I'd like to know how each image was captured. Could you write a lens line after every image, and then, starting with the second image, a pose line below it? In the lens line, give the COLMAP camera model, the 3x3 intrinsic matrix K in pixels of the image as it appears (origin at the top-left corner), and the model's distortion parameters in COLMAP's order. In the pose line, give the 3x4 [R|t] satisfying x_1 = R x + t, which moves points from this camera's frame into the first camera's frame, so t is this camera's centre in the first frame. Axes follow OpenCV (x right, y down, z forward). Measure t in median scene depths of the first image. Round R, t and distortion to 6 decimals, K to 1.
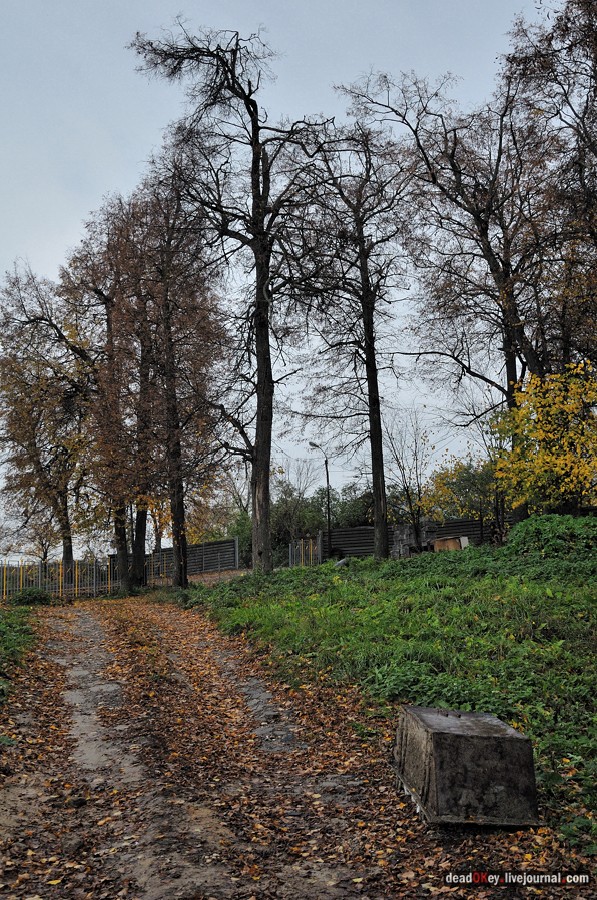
lens RADIAL K [[932.6, 0, 298.1], [0, 932.6, 419.0], [0, 0, 1]] dist [-0.182483, 0.207611]
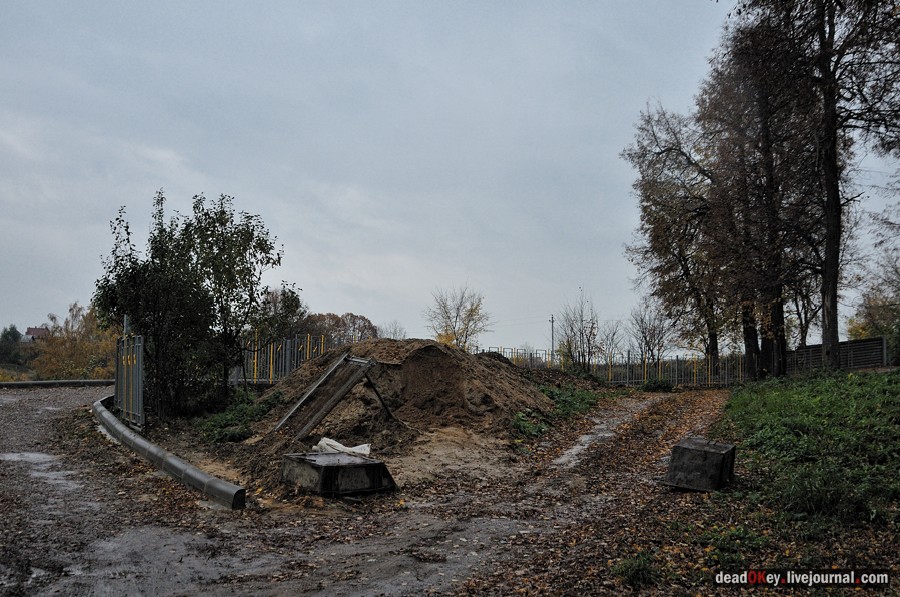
lens RADIAL K [[932.6, 0, 450.0], [0, 932.6, 298.5], [0, 0, 1]] dist [-0.182483, 0.207611]
pose [[0.834289, 0.000884, -0.551327, 0.130314], [0.050458, 0.995679, 0.077951, -0.025459], [0.549014, -0.092853, 0.830640, -0.143703]]
